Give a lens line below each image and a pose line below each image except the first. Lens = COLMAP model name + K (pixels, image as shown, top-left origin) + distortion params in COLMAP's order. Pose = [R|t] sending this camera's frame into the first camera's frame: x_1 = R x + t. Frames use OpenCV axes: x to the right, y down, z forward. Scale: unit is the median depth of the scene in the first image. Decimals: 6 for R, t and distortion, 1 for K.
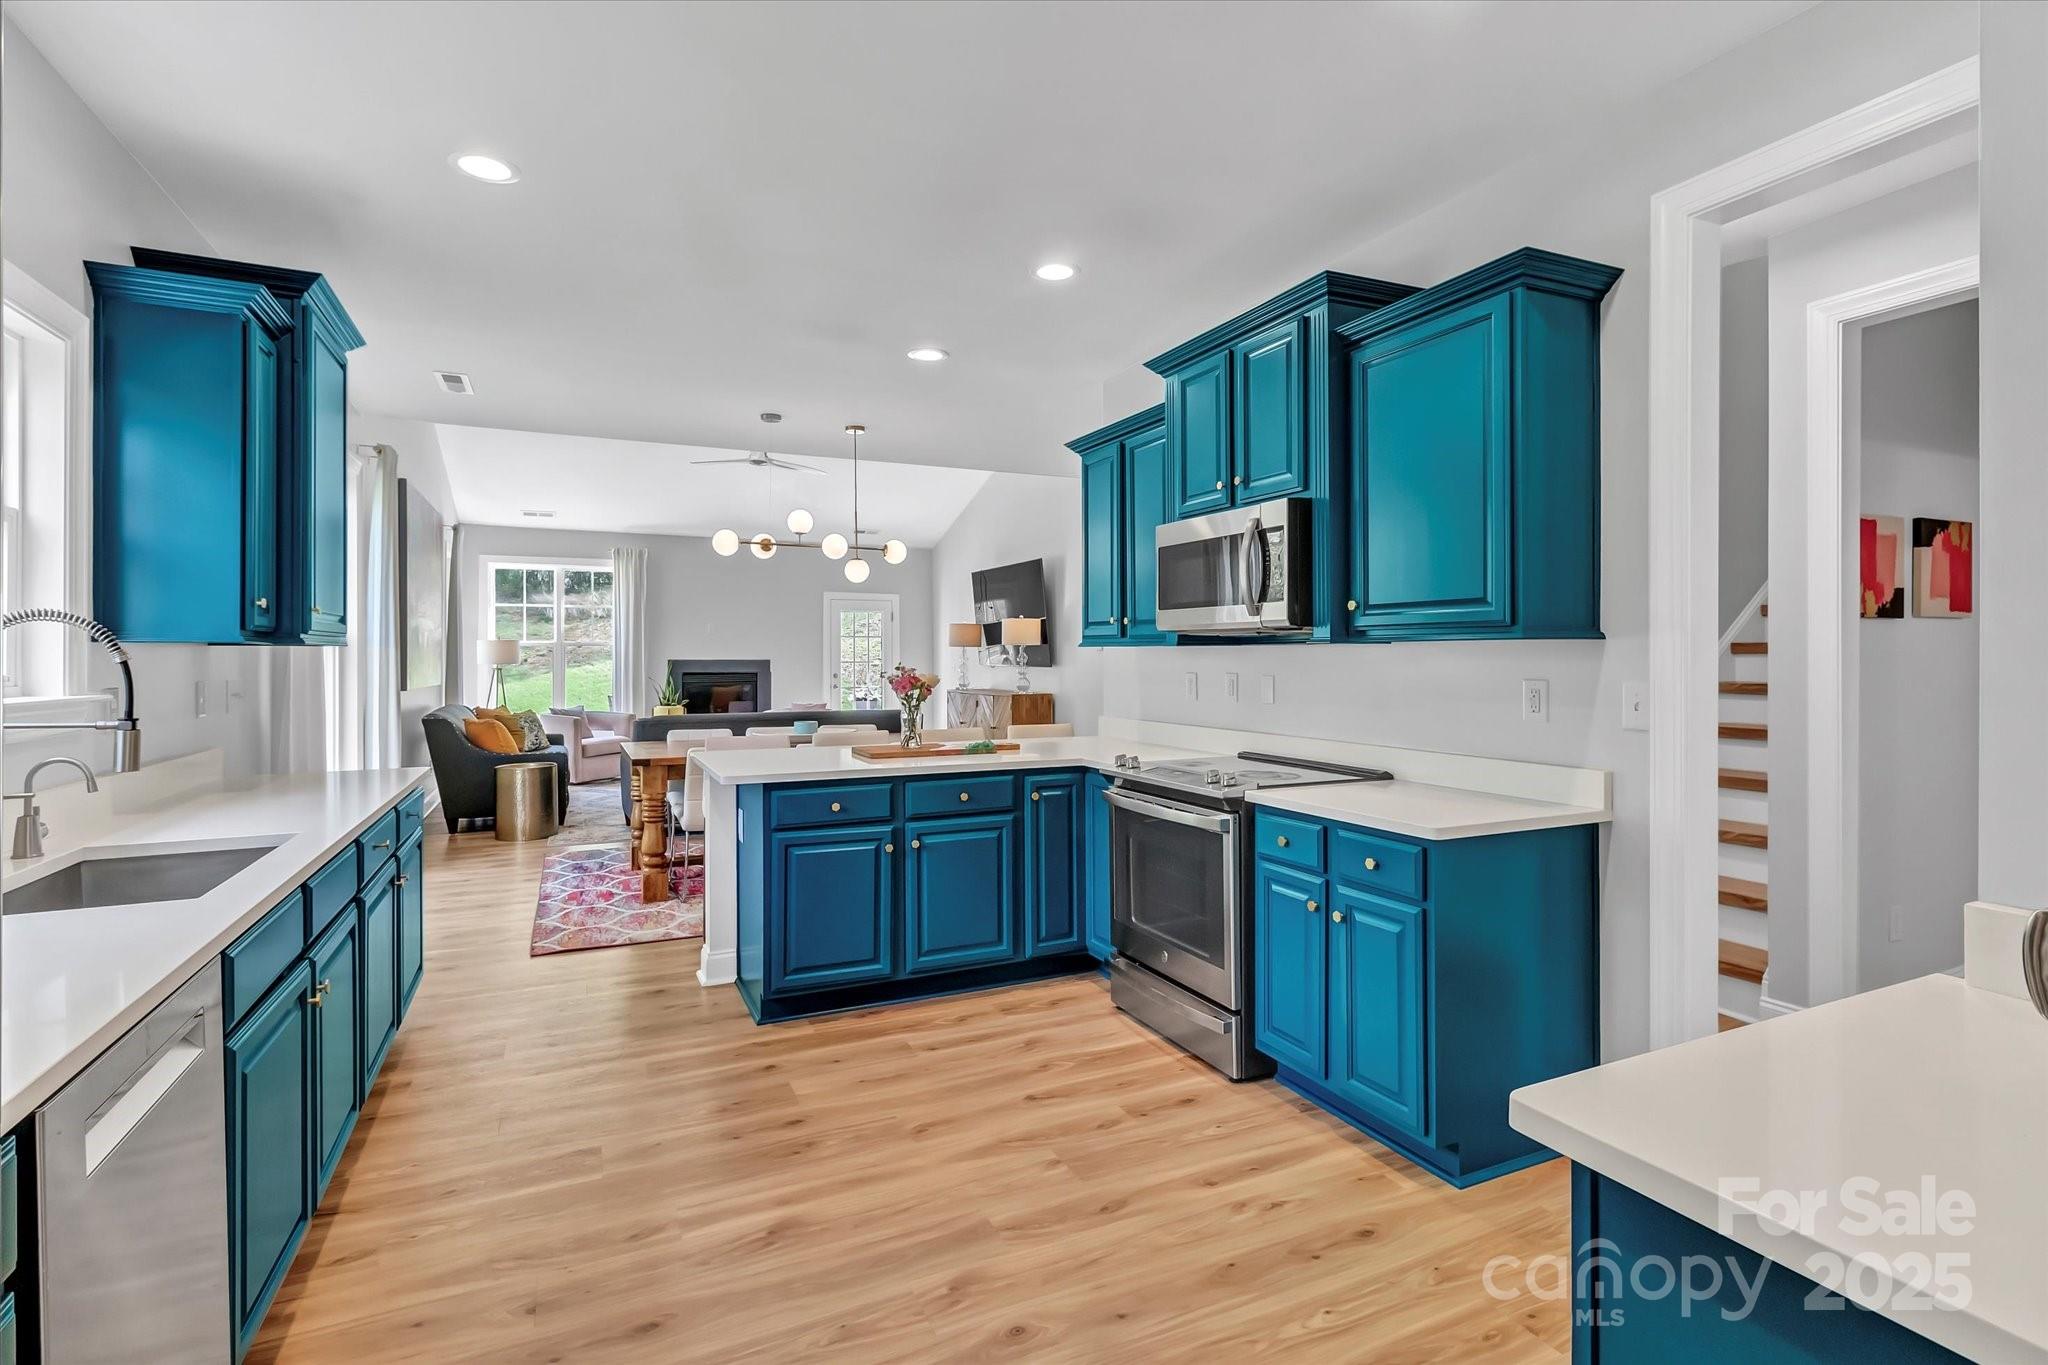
lens RADIAL K [[955.1, 0, 1010.9], [0, 955.1, 667.4], [0, 0, 1]] dist [-0.003857, 0.002245]
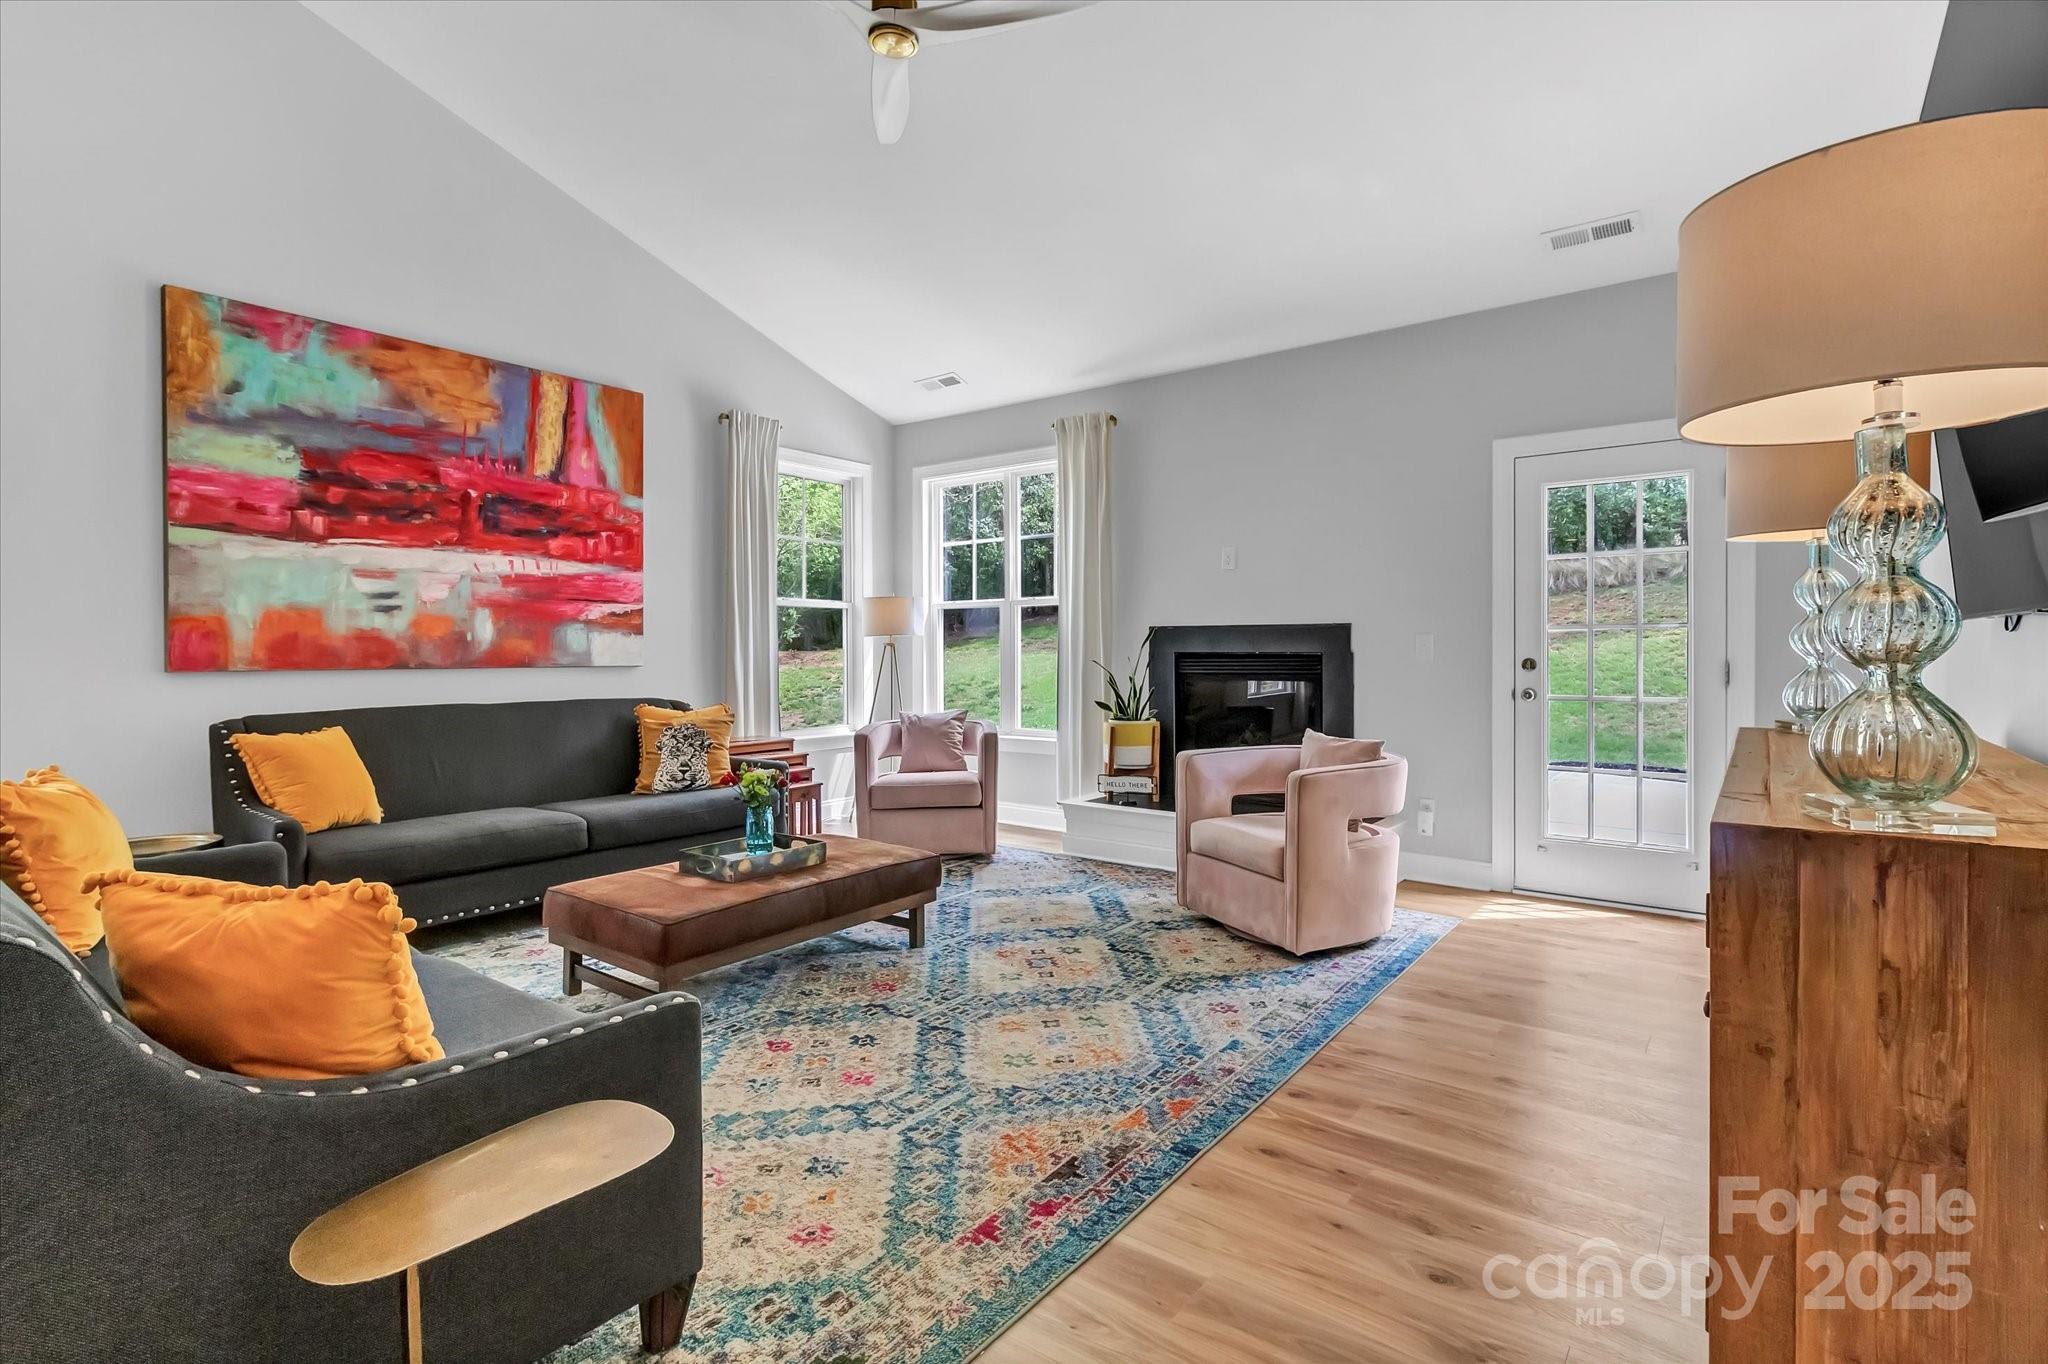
lens RADIAL K [[955.1, 0, 1025.4], [0, 955.1, 668.6], [0, 0, 1]] dist [-0.003857, 0.002245]
pose [[0.471045, 0.016942, -0.881946, 0.154849], [-0.009078, 0.999856, 0.014359, 0.021505], [0.882062, 0.001243, 0.471131, 2.121954]]
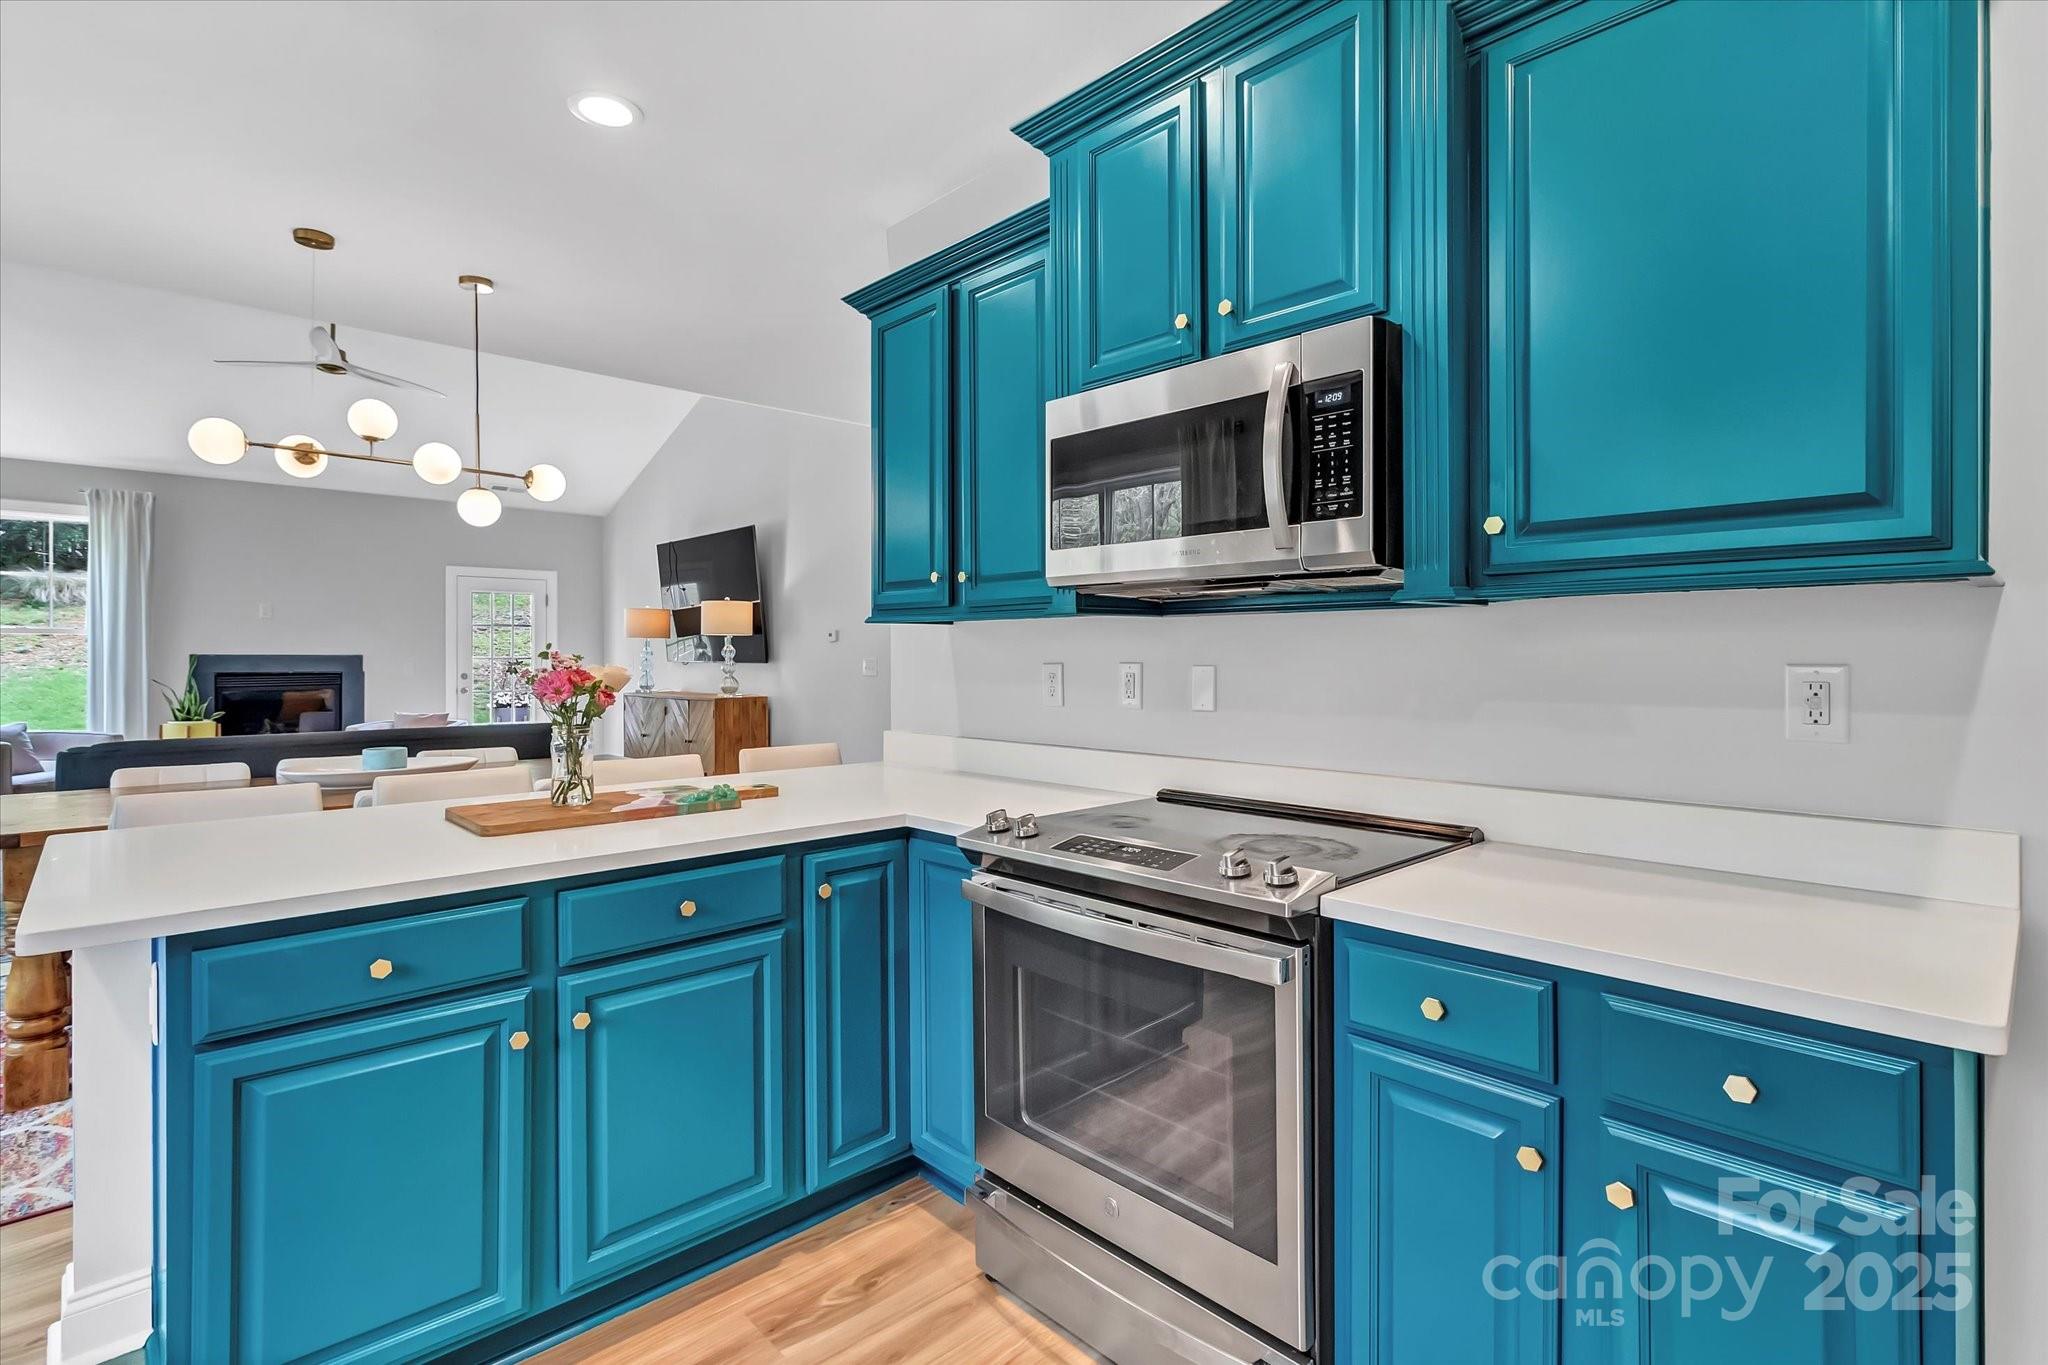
lens RADIAL K [[955.1, 0, 1013.0], [0, 955.1, 666.0], [0, 0, 1]] dist [-0.003857, 0.002245]
pose [[0.946967, -0.001761, 0.321326, -0.046435], [0.002542, 0.999995, -0.002011, 0.009489], [-0.321321, 0.002721, 0.946966, 0.454720]]
